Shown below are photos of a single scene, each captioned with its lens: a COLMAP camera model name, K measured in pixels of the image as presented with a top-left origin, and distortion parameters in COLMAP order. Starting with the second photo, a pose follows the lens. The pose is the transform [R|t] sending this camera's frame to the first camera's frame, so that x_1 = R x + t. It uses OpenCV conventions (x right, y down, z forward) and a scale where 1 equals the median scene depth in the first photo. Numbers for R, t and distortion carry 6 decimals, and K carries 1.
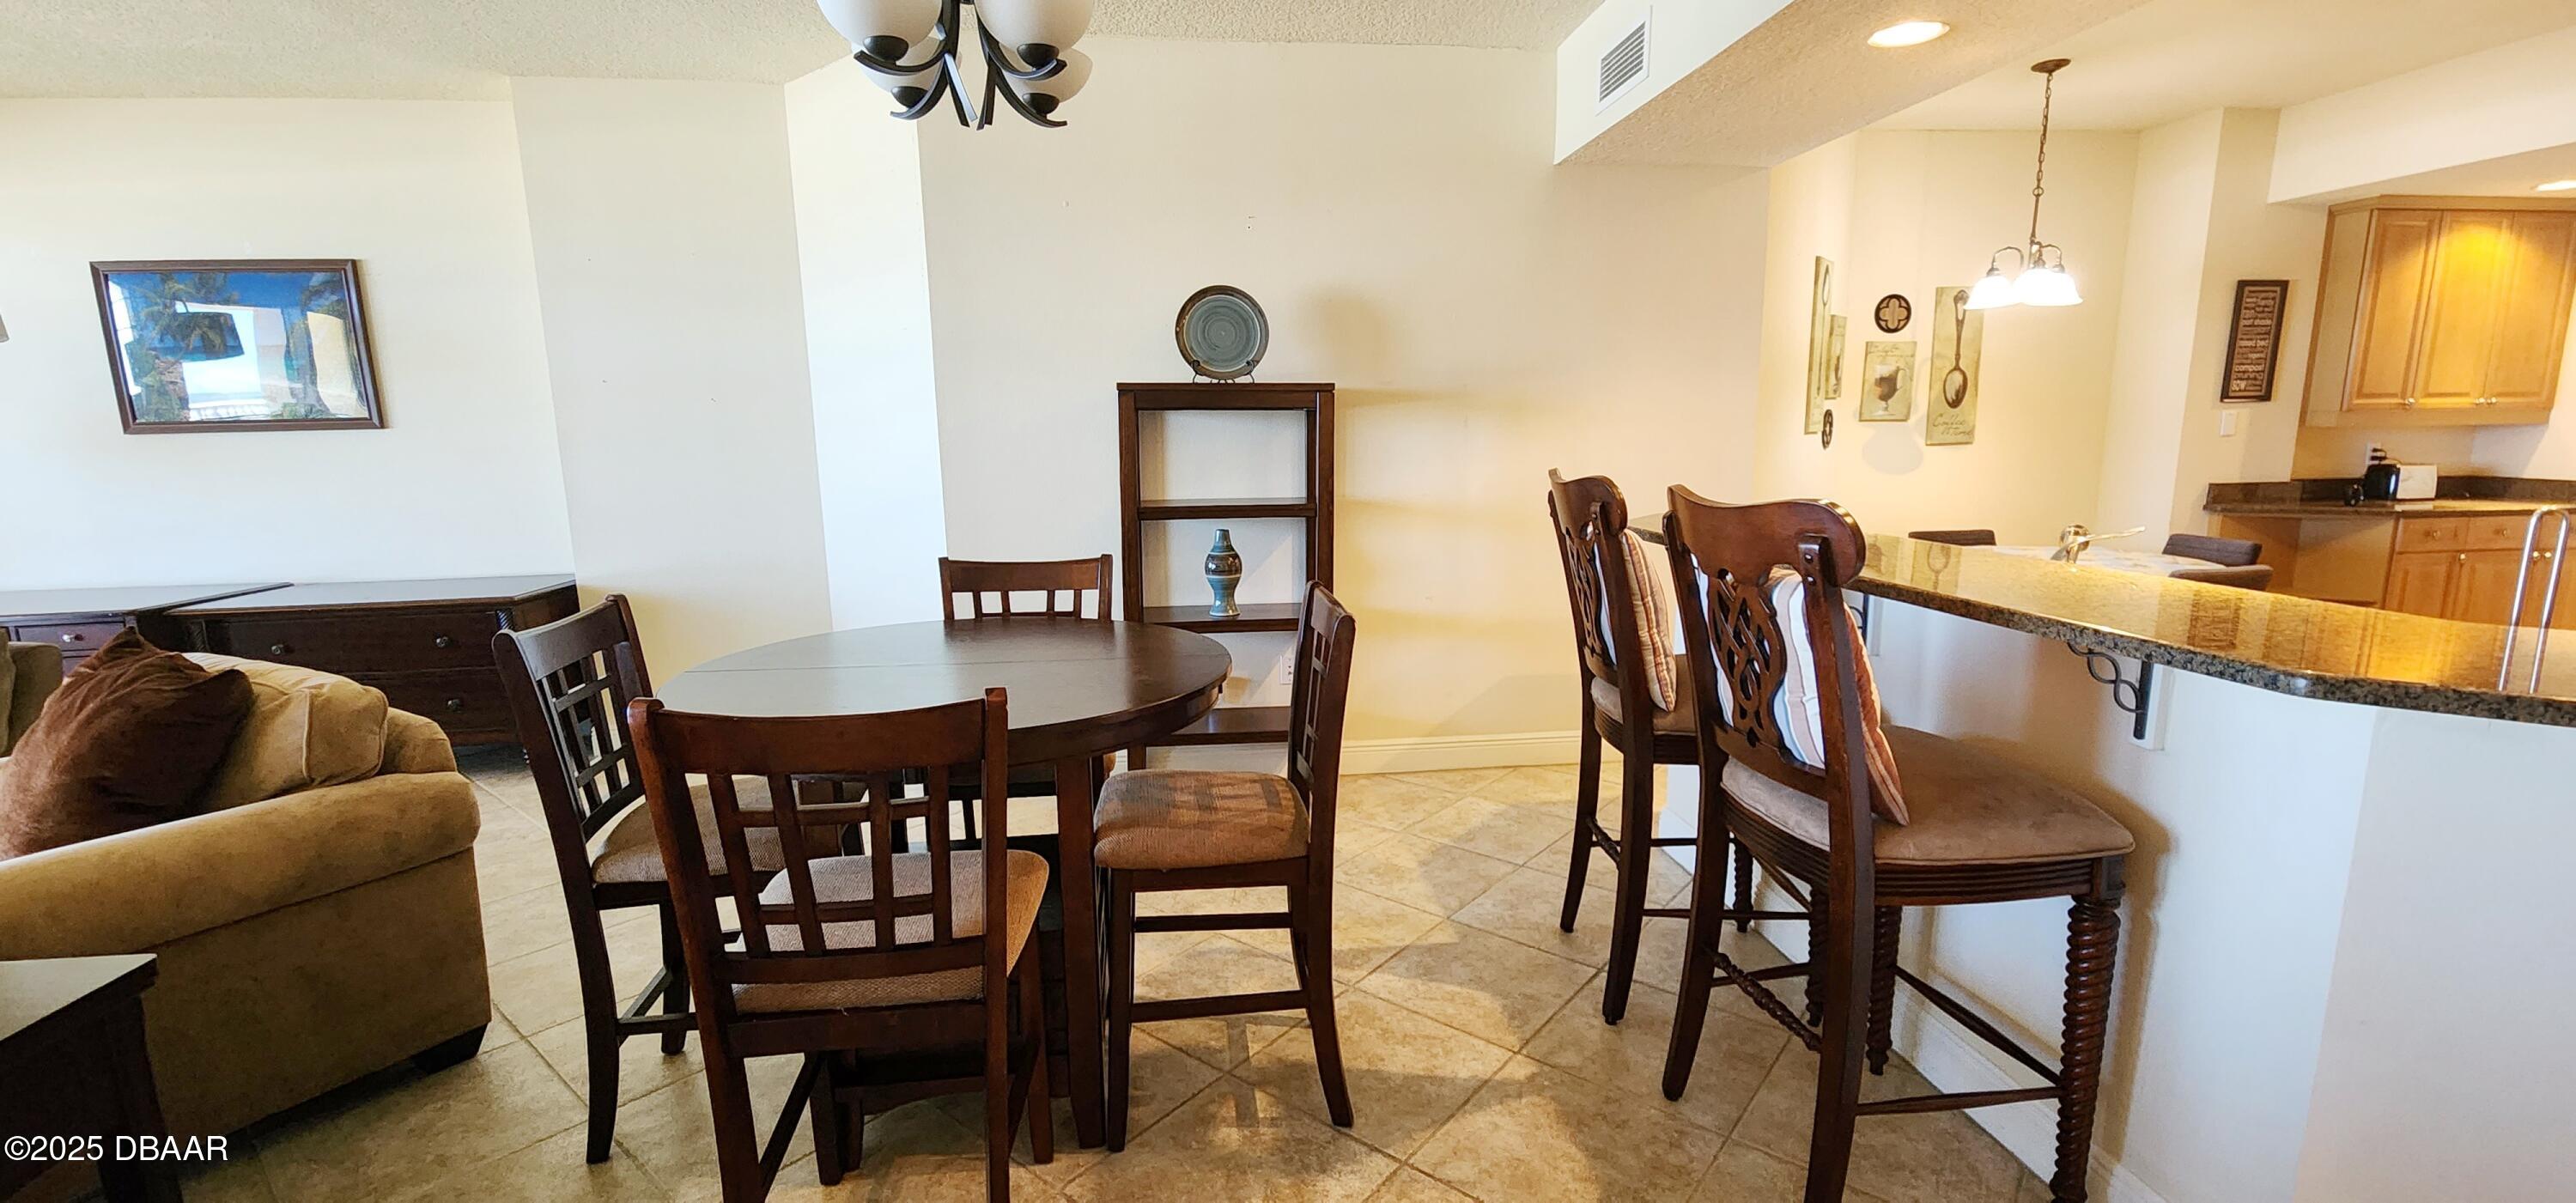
lens RADIAL K [[1056.2, 0, 1295.0], [0, 1056.2, 612.0], [0, 0, 1]] dist [-0.003021, -0.000759]
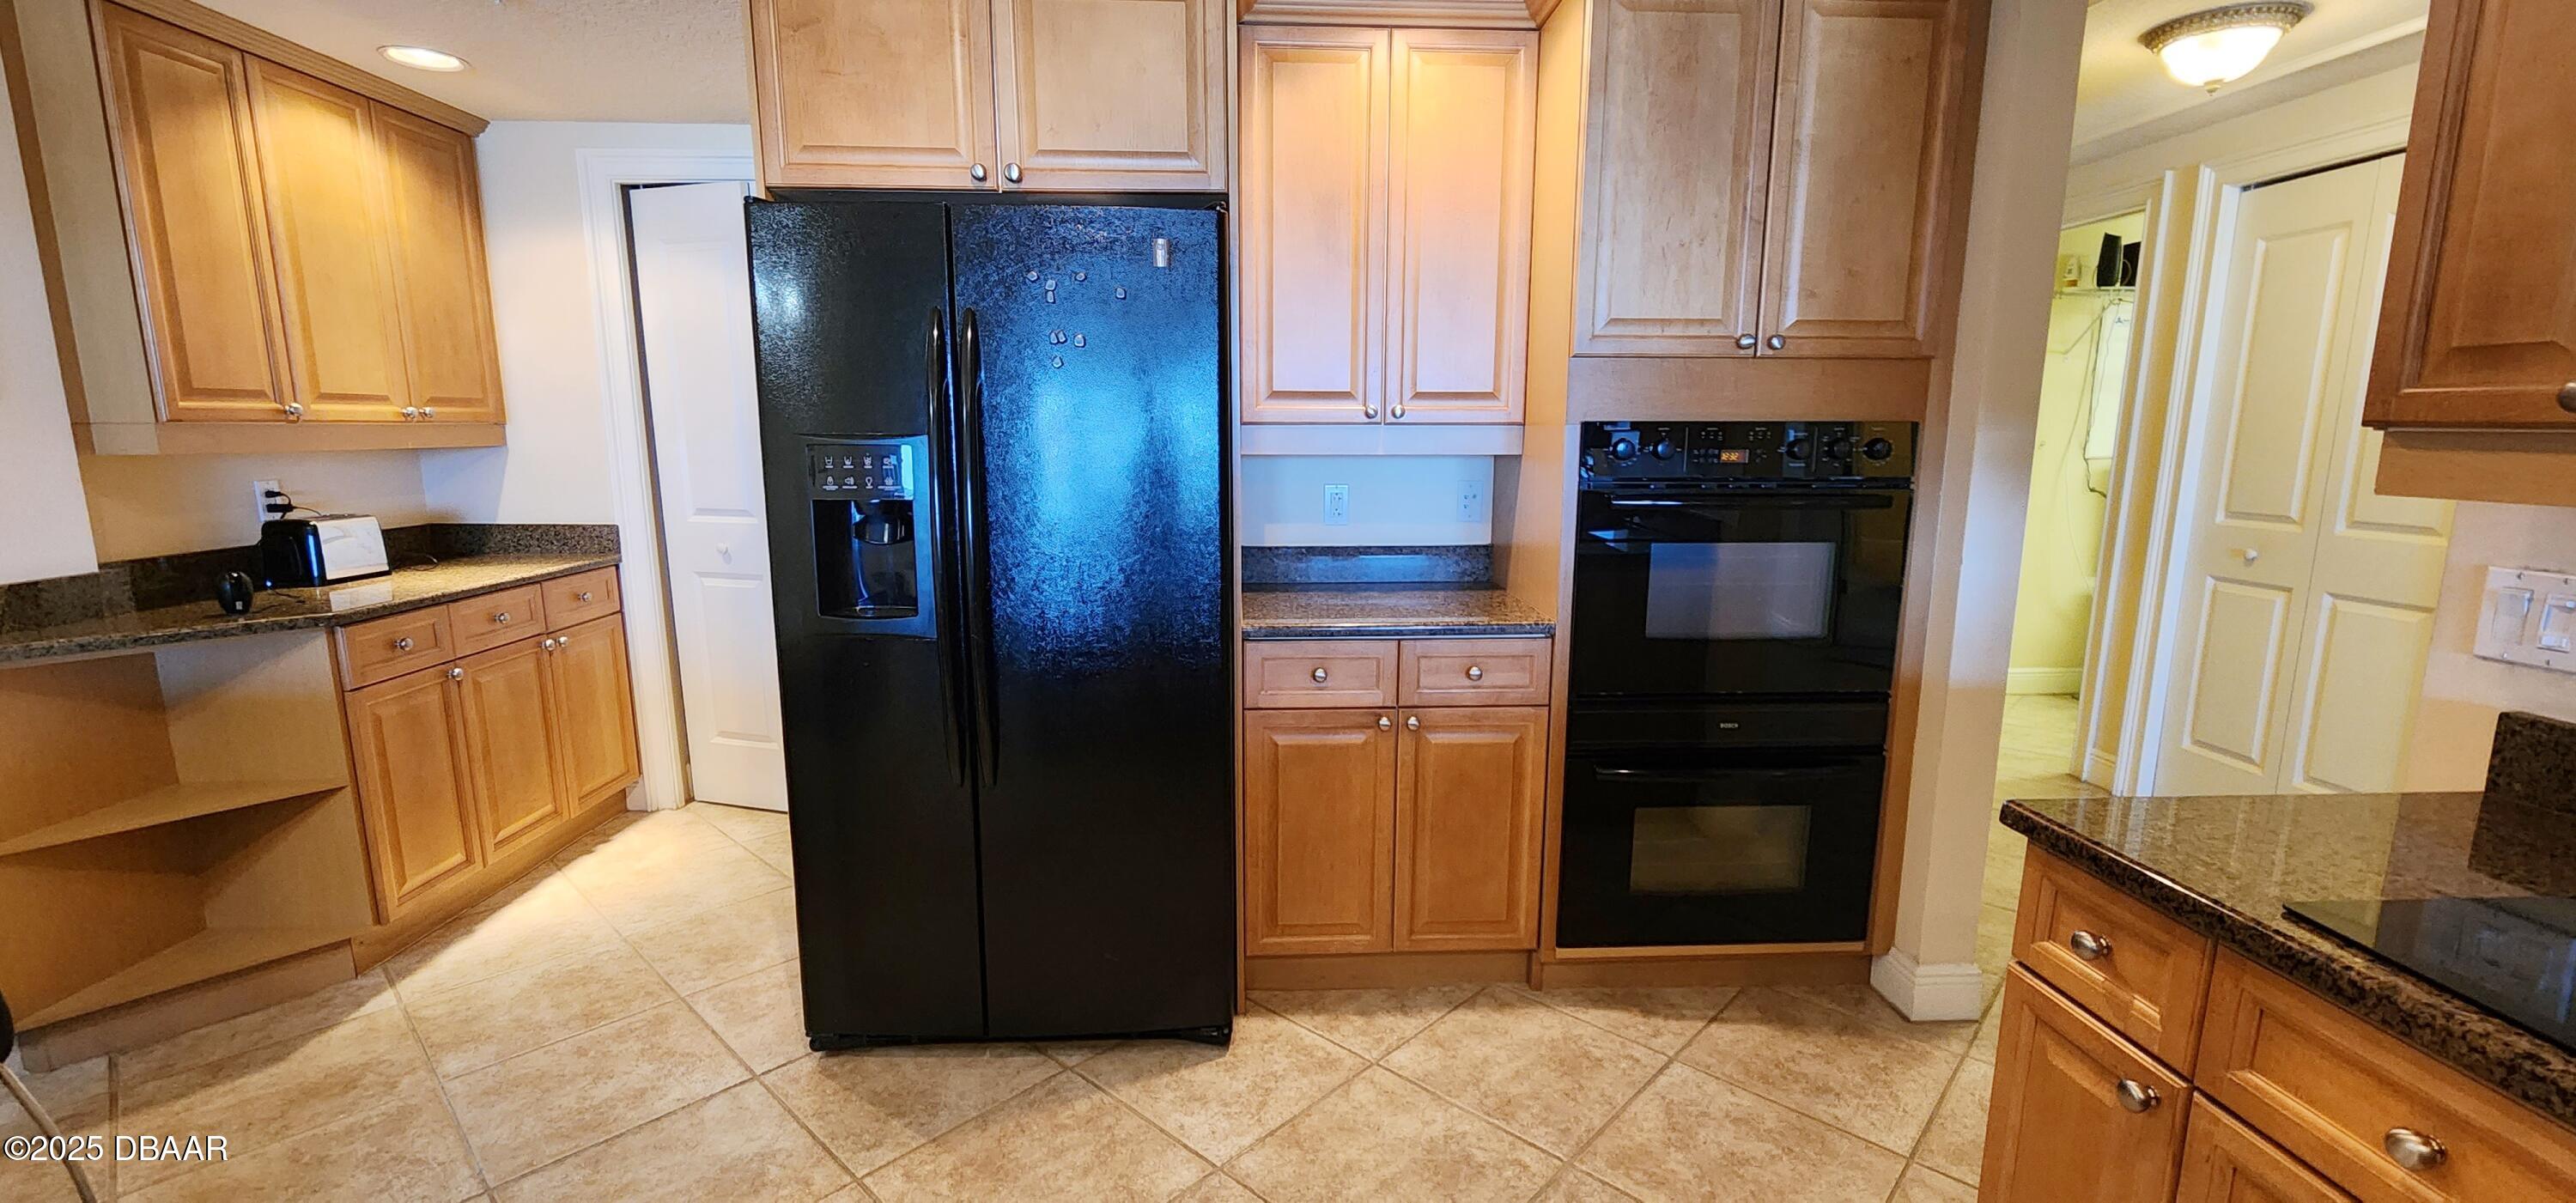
lens RADIAL K [[1056.2, 0, 1303.1], [0, 1056.2, 606.9], [0, 0, 1]] dist [-0.003021, -0.000759]
pose [[0.050212, -0.156616, 0.986382, 0.528063], [0.173598, 0.973963, 0.145807, -0.087267], [-0.983536, 0.163912, 0.076093, 0.456793]]
